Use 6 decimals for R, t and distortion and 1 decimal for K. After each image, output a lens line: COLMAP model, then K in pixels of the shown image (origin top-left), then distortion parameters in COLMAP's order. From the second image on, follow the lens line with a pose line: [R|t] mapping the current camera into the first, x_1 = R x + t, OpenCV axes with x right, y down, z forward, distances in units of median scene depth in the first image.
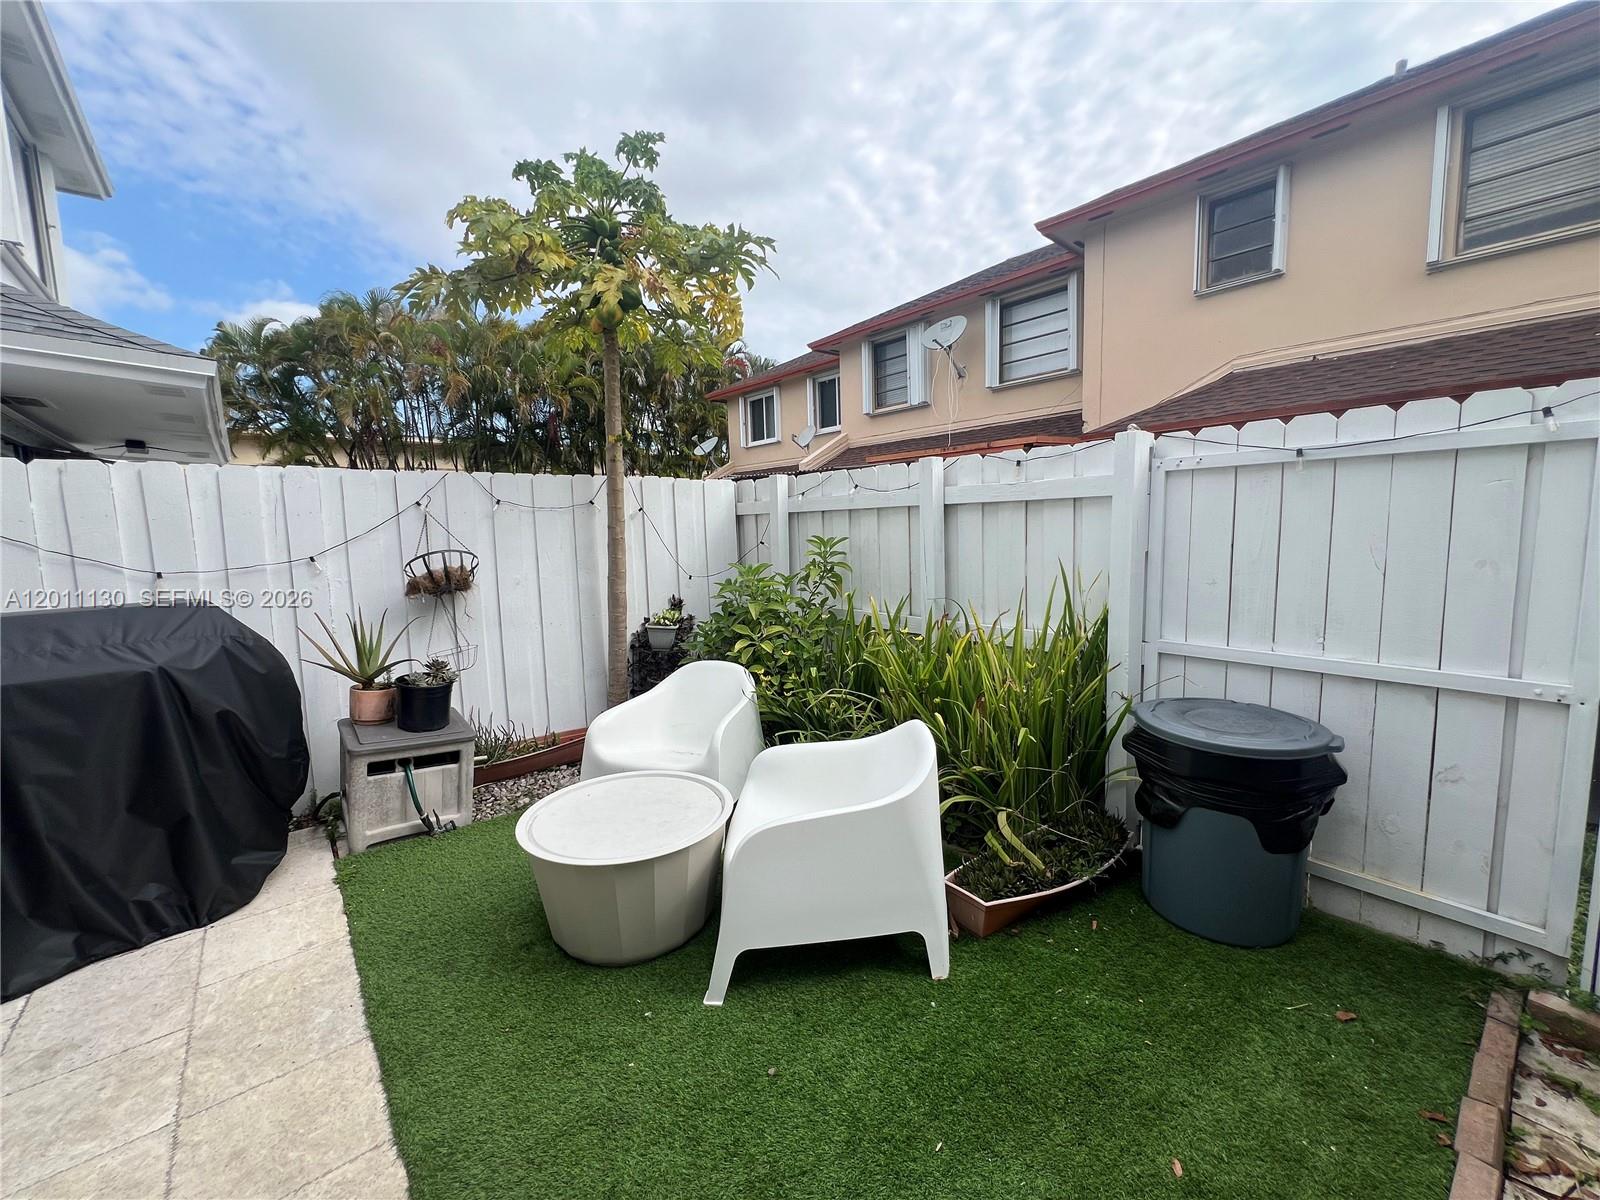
lens RADIAL K [[641.4, 0, 798.1], [0, 641.4, 601.0], [0, 0, 1]] dist [-0.001122, 0.001613]
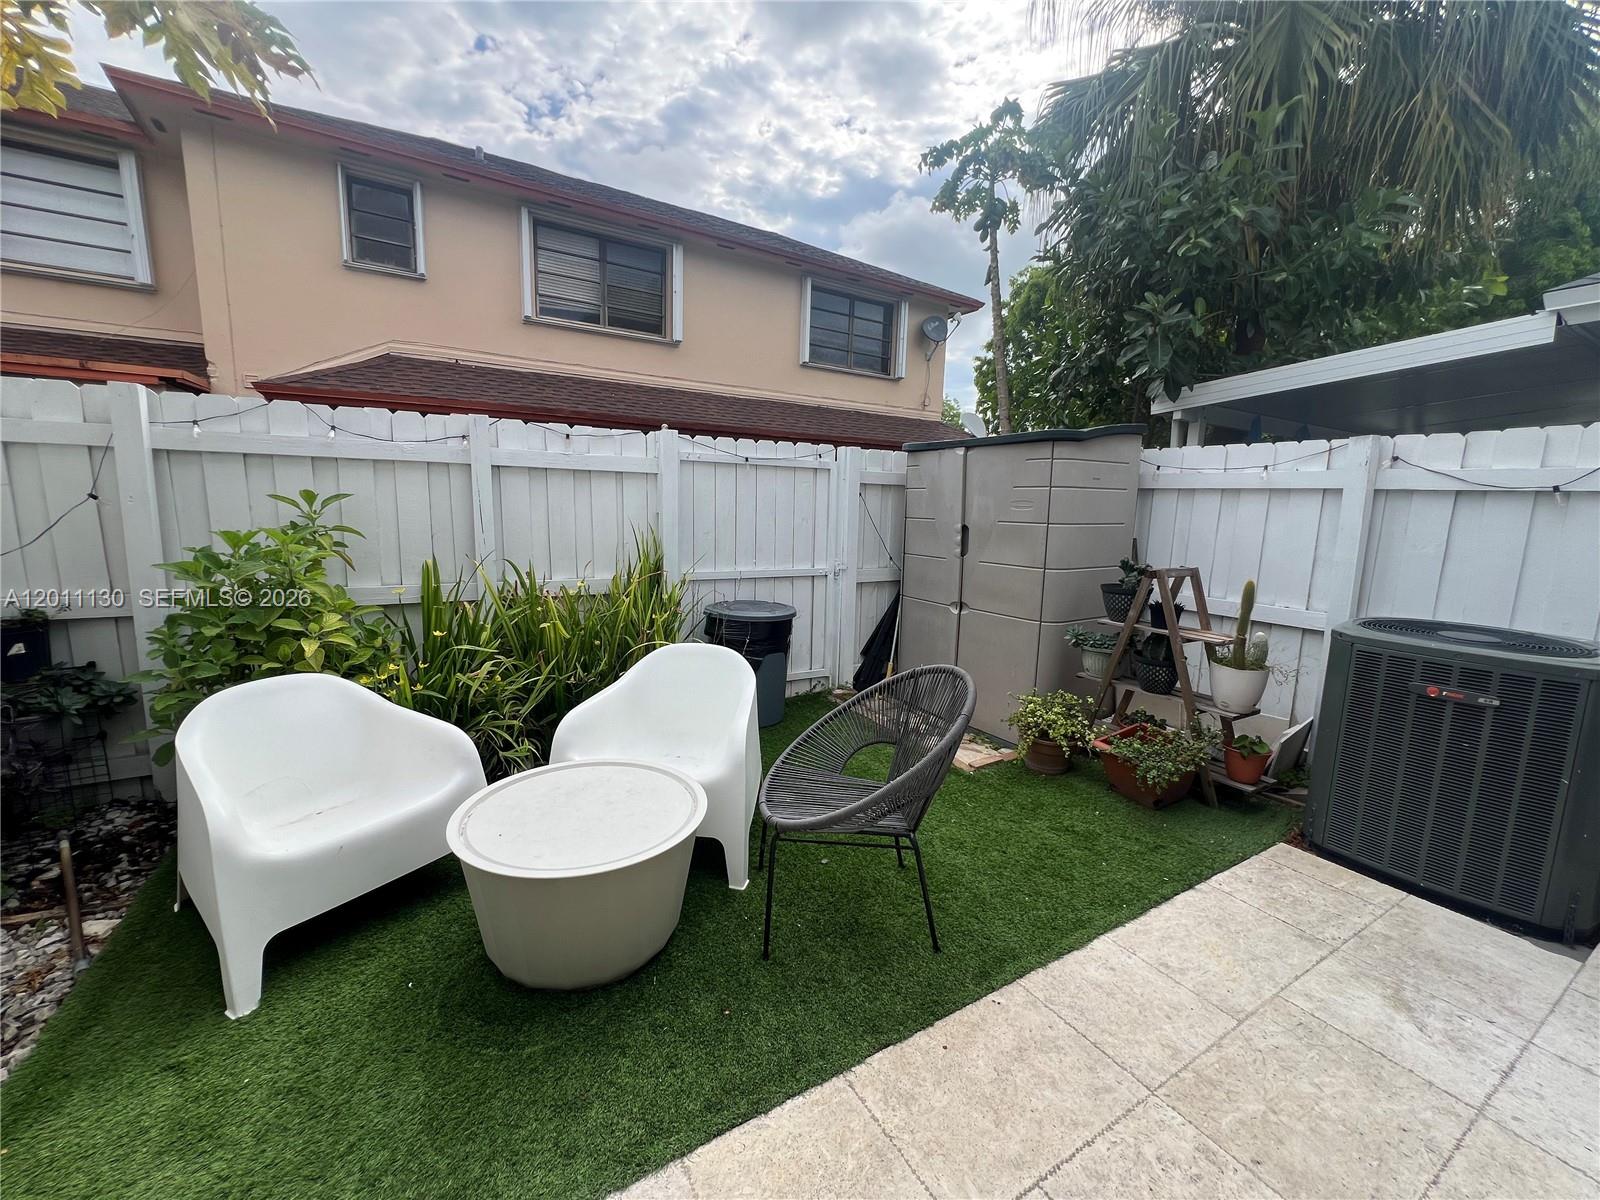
lens RADIAL K [[641.4, 0, 803.4], [0, 641.4, 598.2], [0, 0, 1]] dist [-0.001122, 0.001613]
pose [[0.169563, -0.112184, 0.979113, -0.350914], [0.083343, 0.991573, 0.099178, -0.002508], [-0.981989, 0.064785, 0.177484, 0.189424]]
